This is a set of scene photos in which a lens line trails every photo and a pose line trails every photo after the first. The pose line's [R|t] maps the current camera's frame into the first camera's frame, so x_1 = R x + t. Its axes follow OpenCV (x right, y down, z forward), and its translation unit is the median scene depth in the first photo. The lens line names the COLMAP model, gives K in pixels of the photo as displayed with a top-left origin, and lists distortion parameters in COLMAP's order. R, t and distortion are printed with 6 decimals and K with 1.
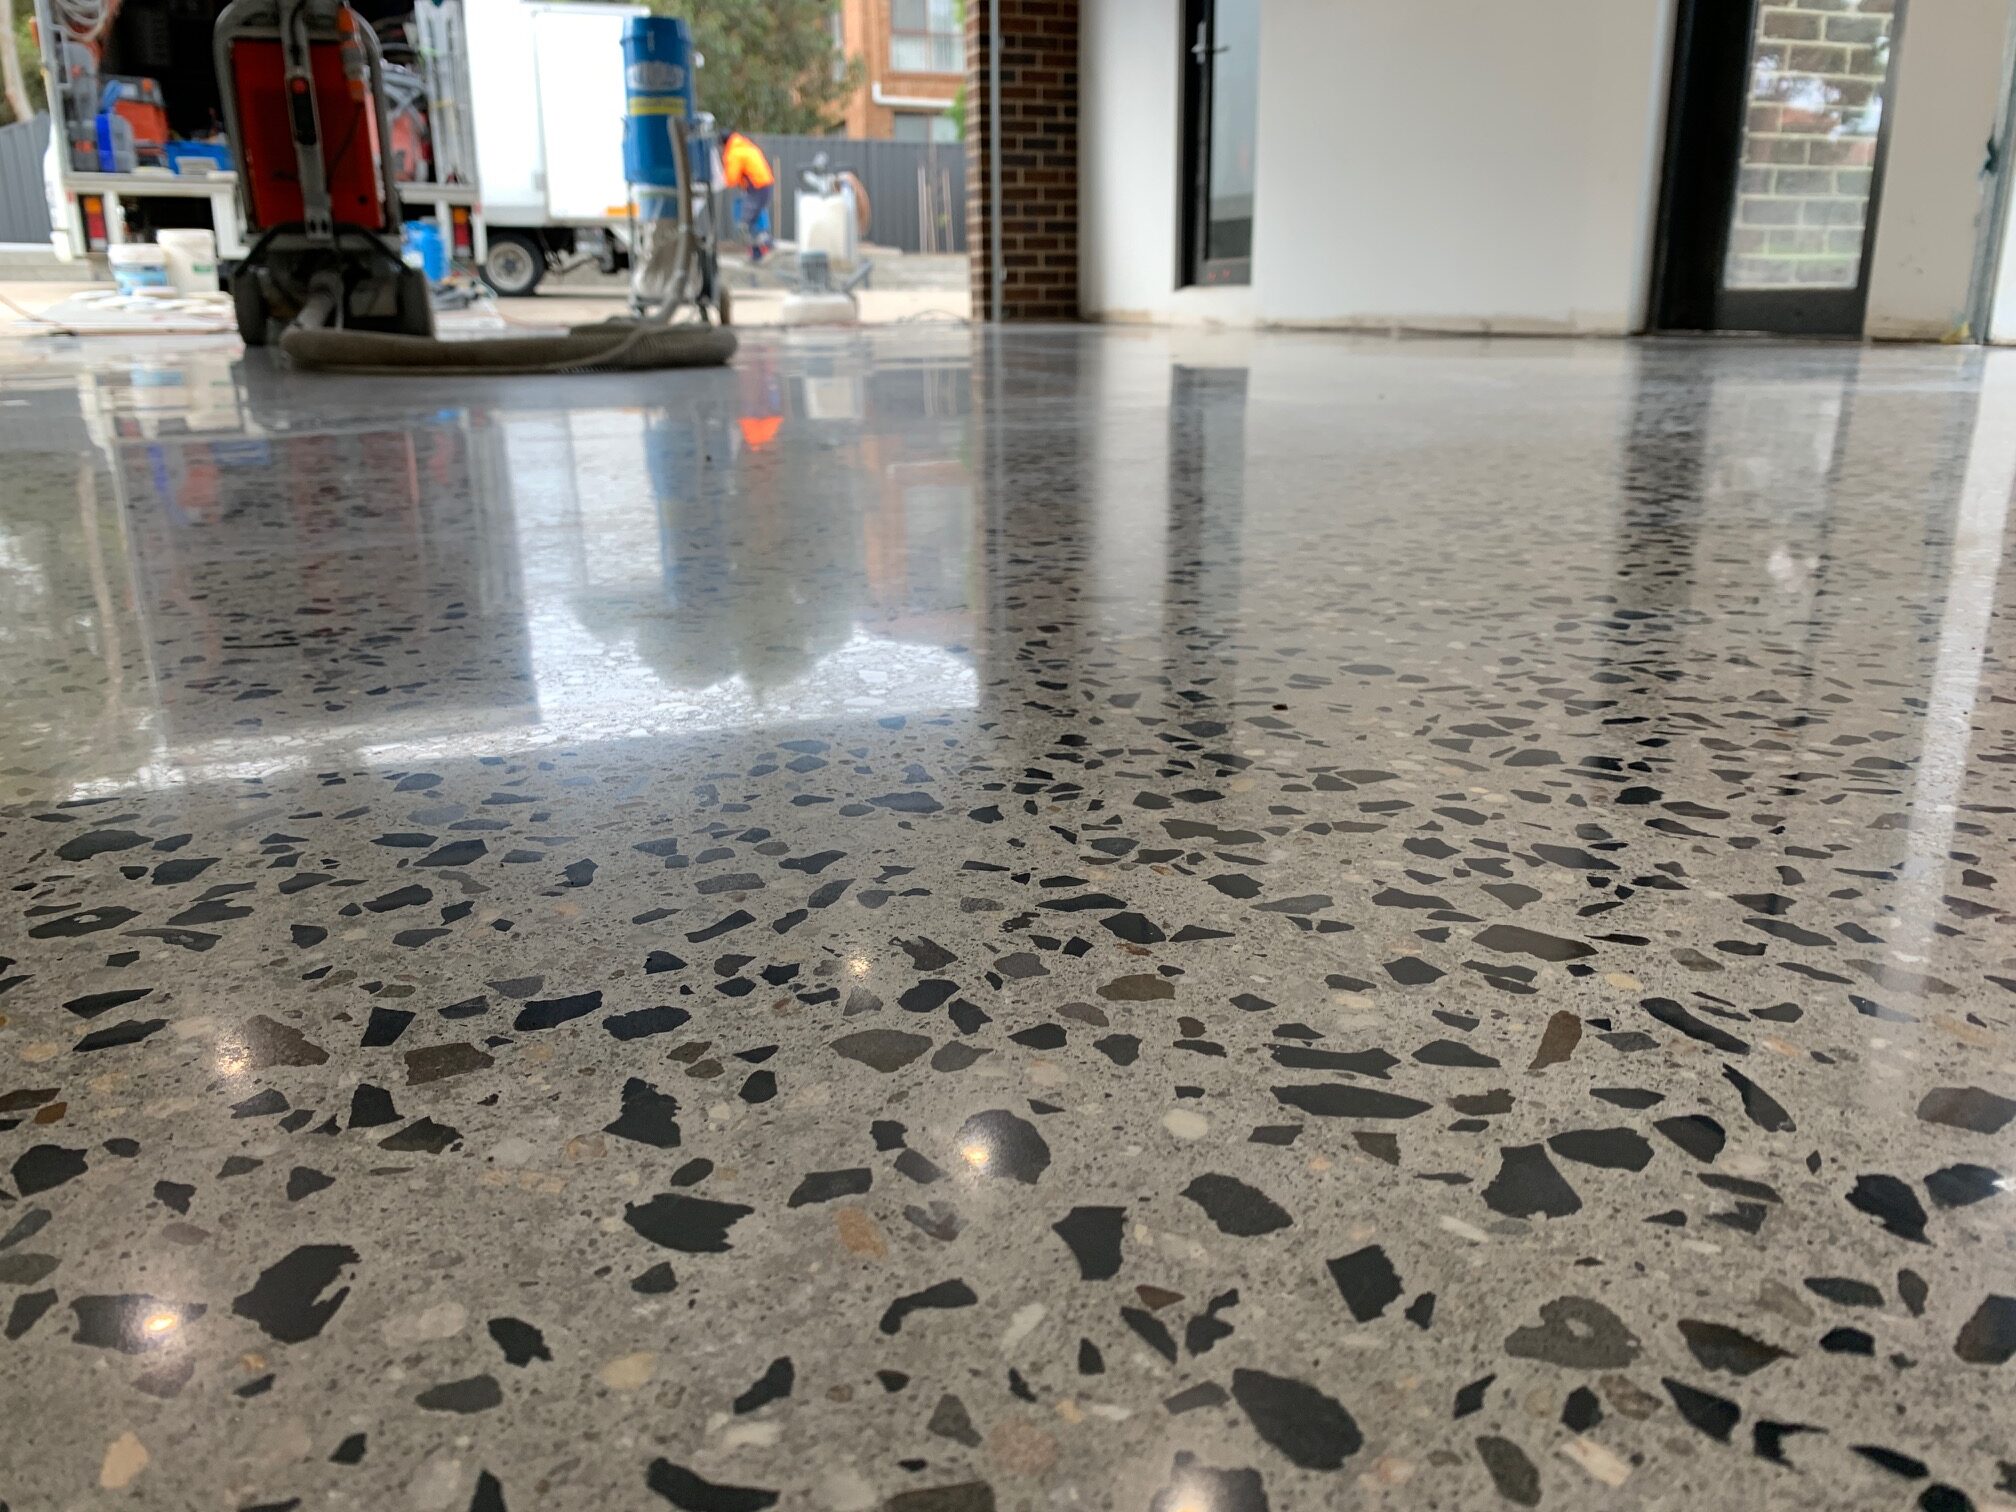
lens RADIAL K [[1556.9, 0, 1003.8], [0, 1556.9, 761.1], [0, 0, 1]] dist [0.050562, -0.056910]
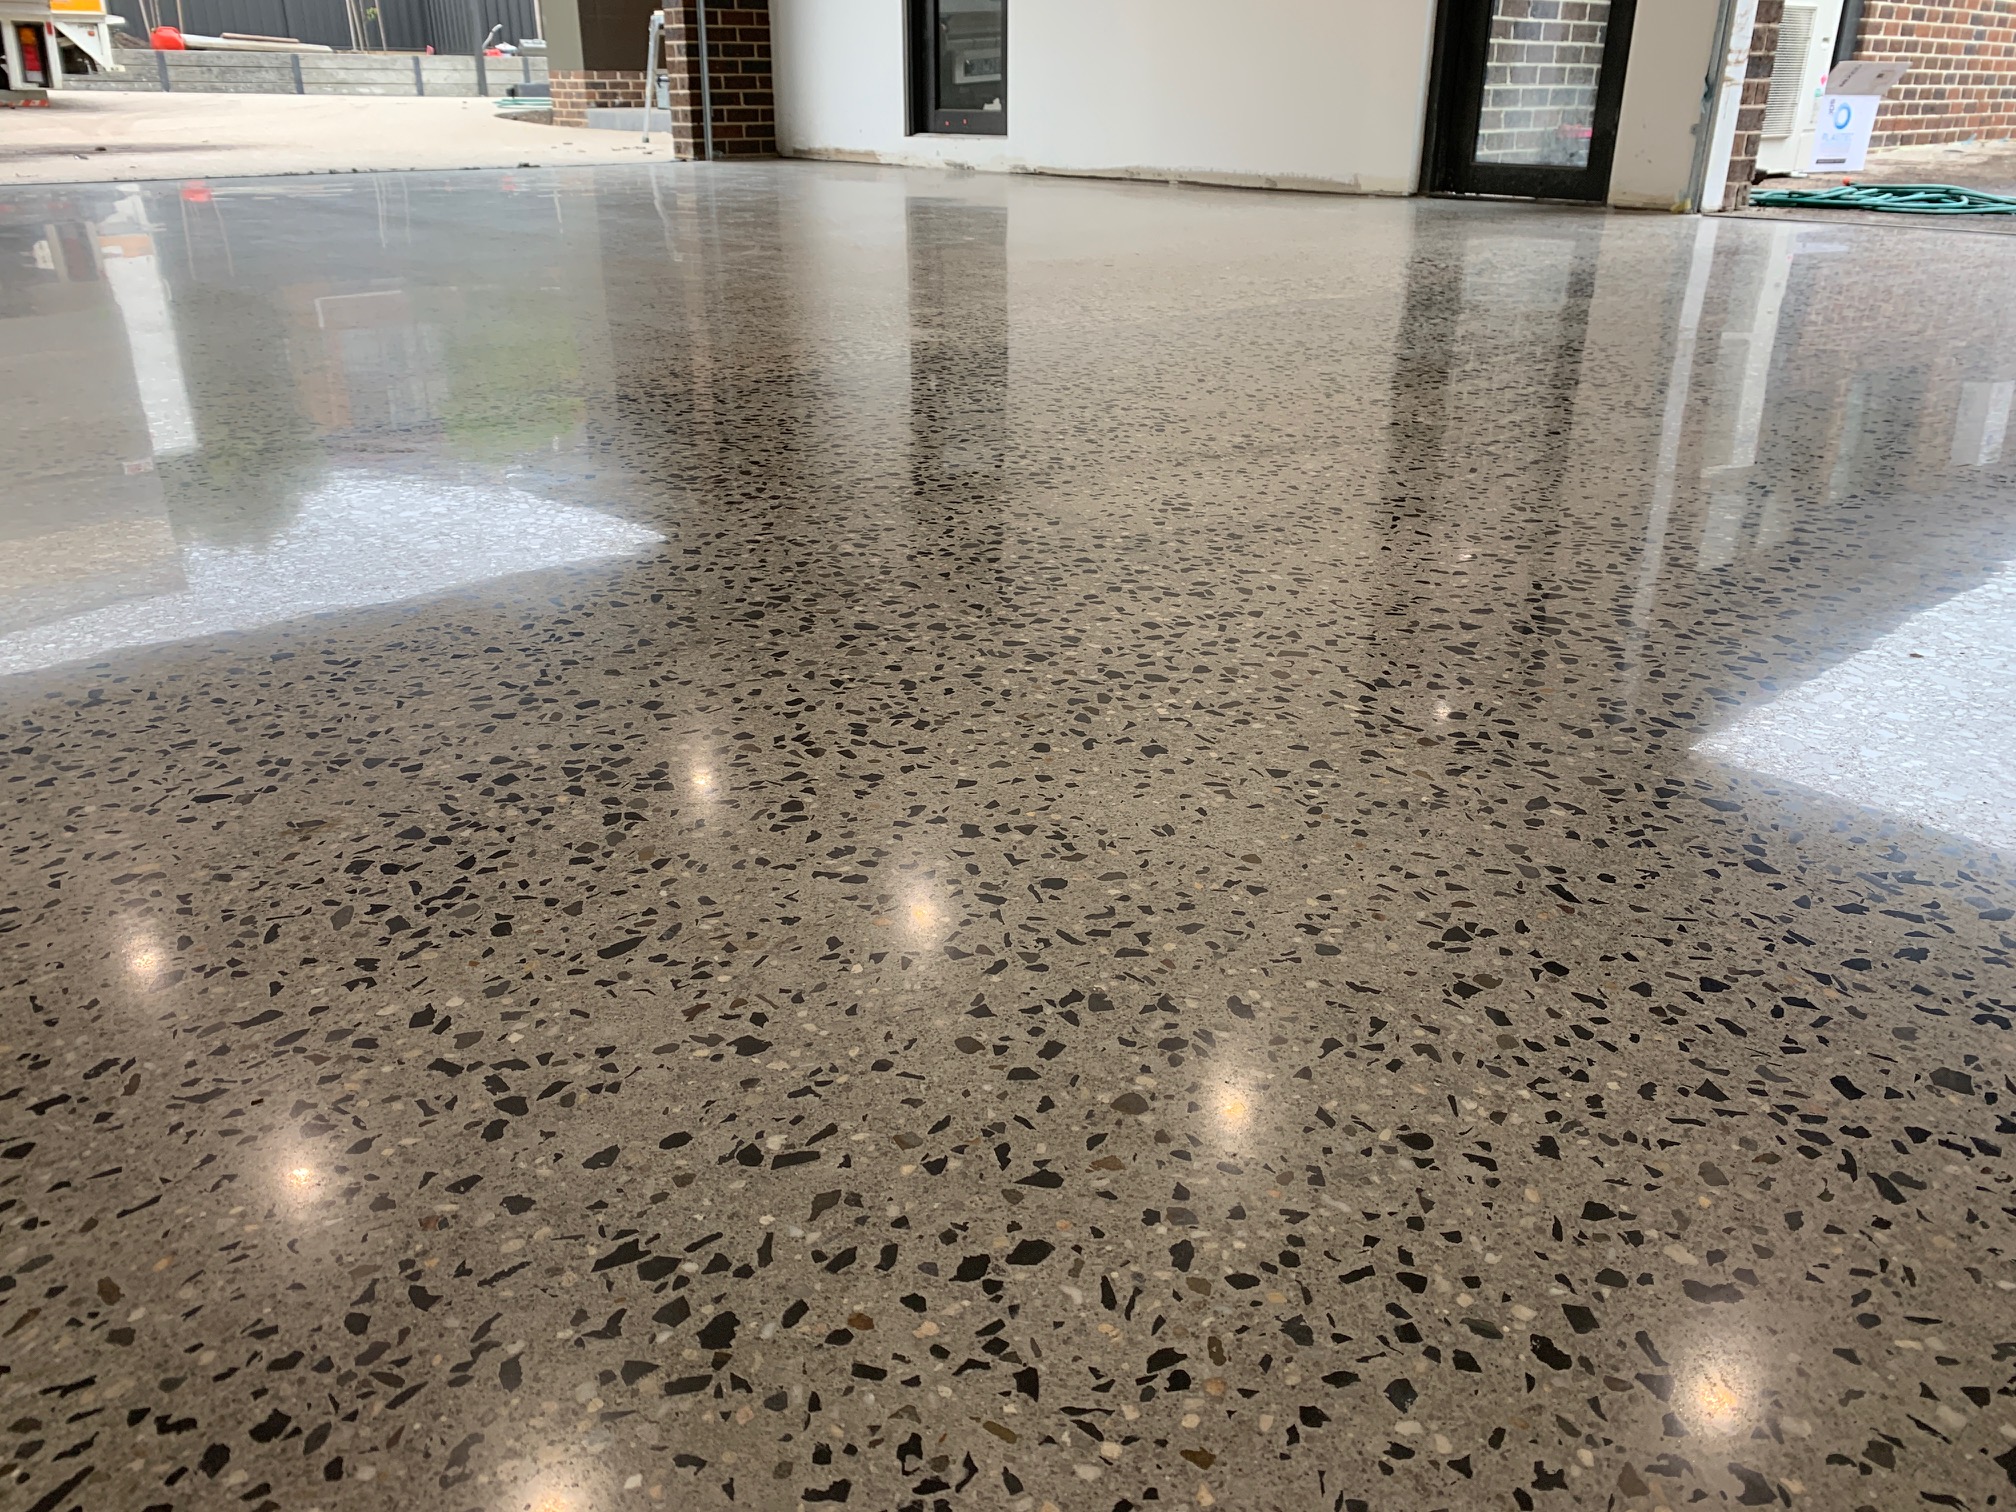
lens RADIAL K [[1556.9, 0, 987.3], [0, 1556.9, 739.0], [0, 0, 1]] dist [0.050562, -0.056910]
pose [[0.924094, -0.137675, 0.356506, -0.263294], [0.098701, 0.987186, 0.125388, -0.007777], [-0.369200, -0.080683, 0.925841, -0.085242]]
